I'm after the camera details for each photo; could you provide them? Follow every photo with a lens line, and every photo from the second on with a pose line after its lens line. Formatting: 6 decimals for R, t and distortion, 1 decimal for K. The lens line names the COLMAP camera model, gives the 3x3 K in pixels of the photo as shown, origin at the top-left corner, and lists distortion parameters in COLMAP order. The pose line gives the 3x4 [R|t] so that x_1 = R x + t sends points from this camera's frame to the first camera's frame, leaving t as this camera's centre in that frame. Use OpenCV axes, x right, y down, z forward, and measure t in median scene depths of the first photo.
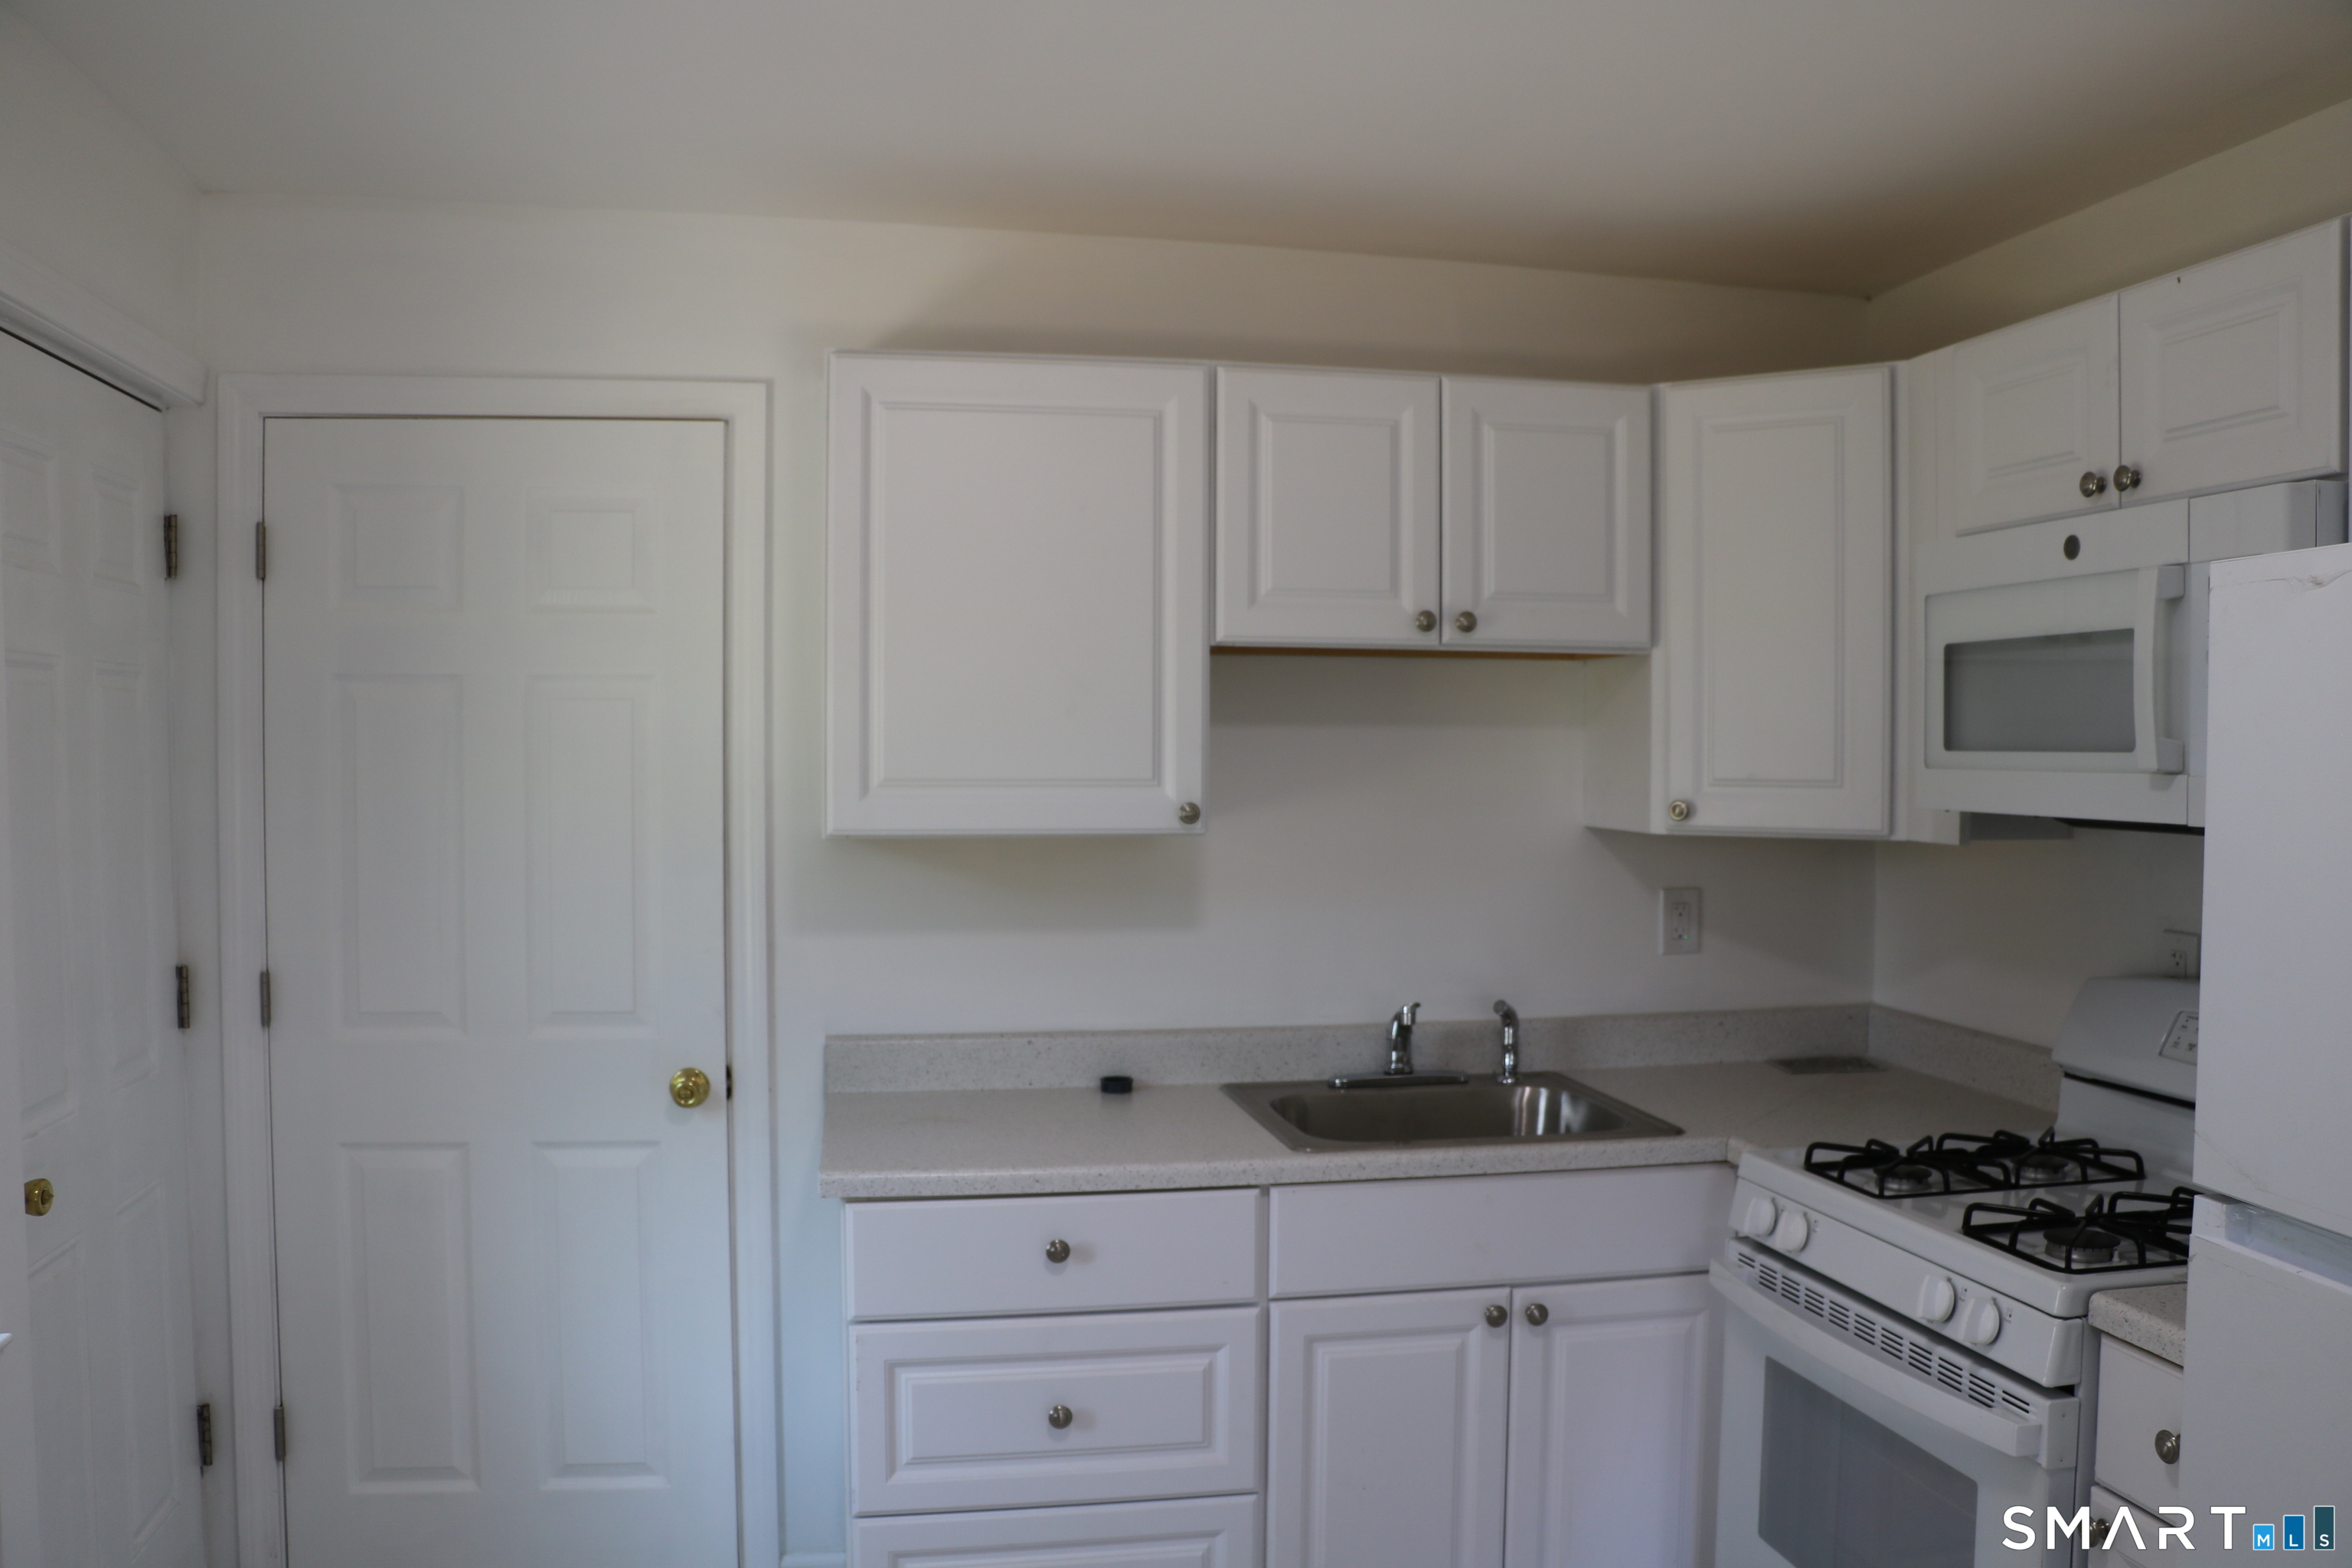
lens RADIAL K [[1917.8, 0, 1177.0], [0, 1917.8, 775.3], [0, 0, 1]] dist [-0.188481, 0.155672]
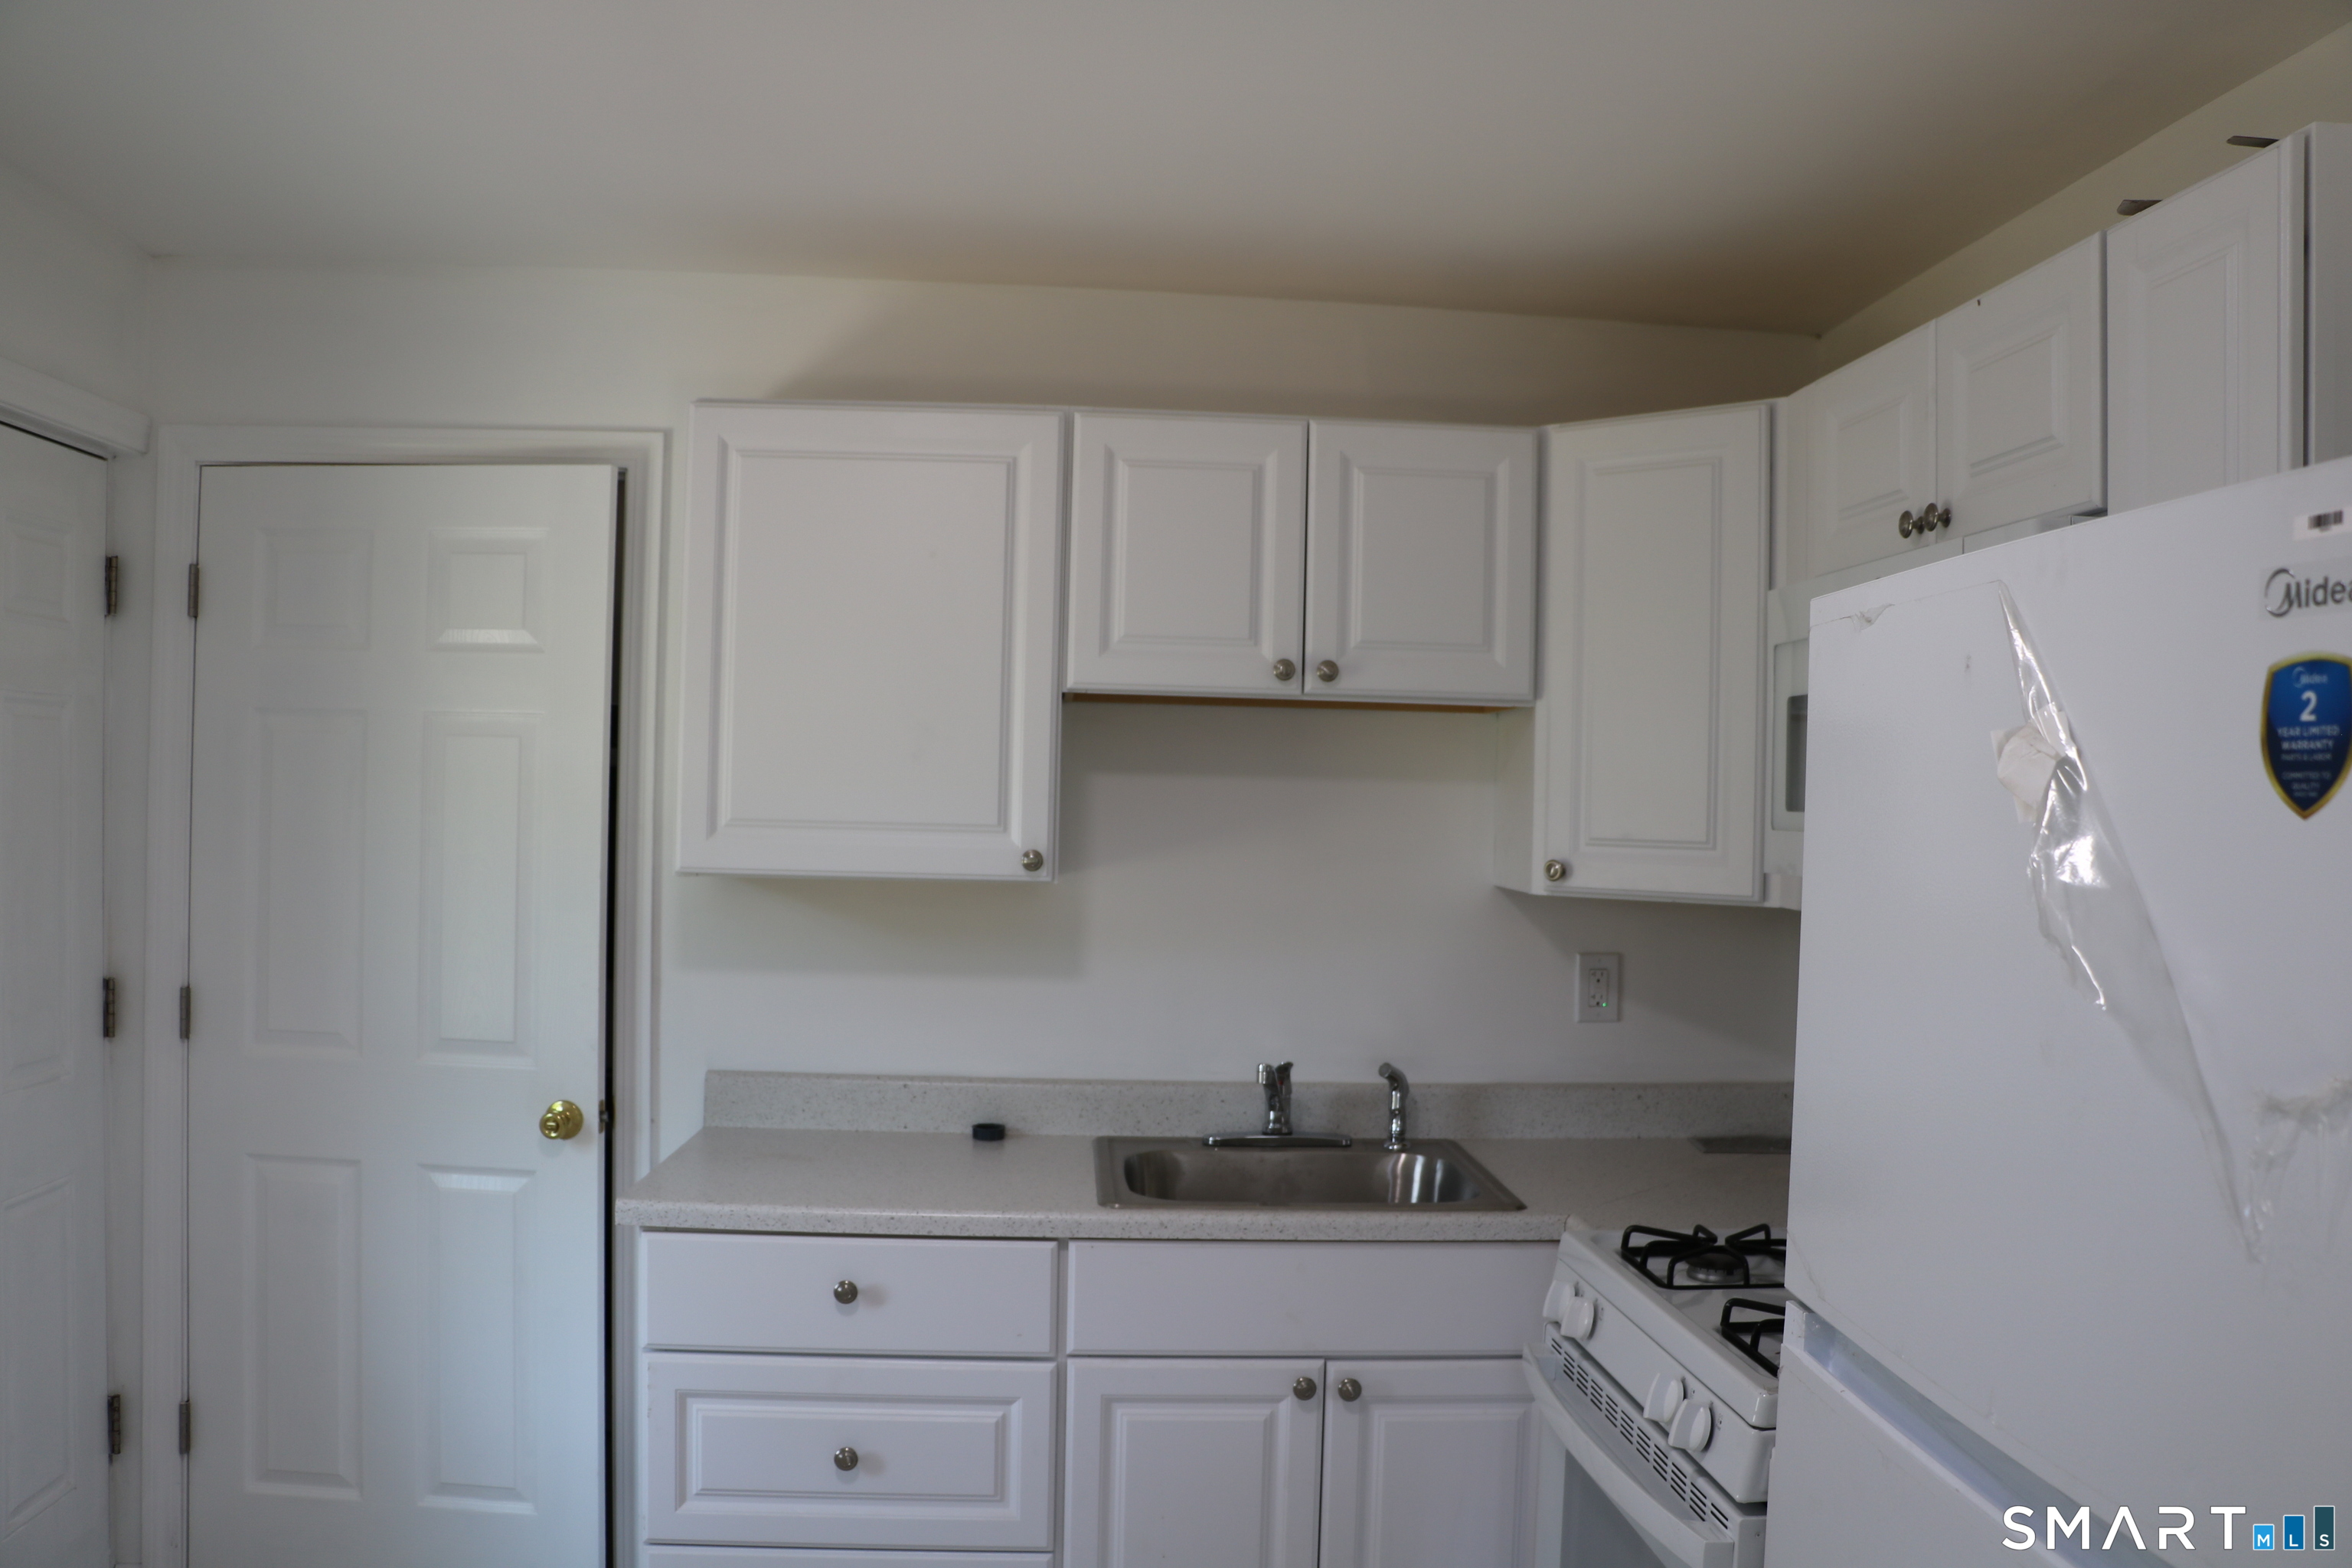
lens RADIAL K [[1917.8, 0, 1178.8], [0, 1917.8, 775.5], [0, 0, 1]] dist [-0.188481, 0.155672]
pose [[0.991669, 0.018732, -0.127447, 0.206143], [-0.022530, 0.999342, -0.028421, 0.002298], [0.126831, 0.031056, 0.991438, 0.024169]]
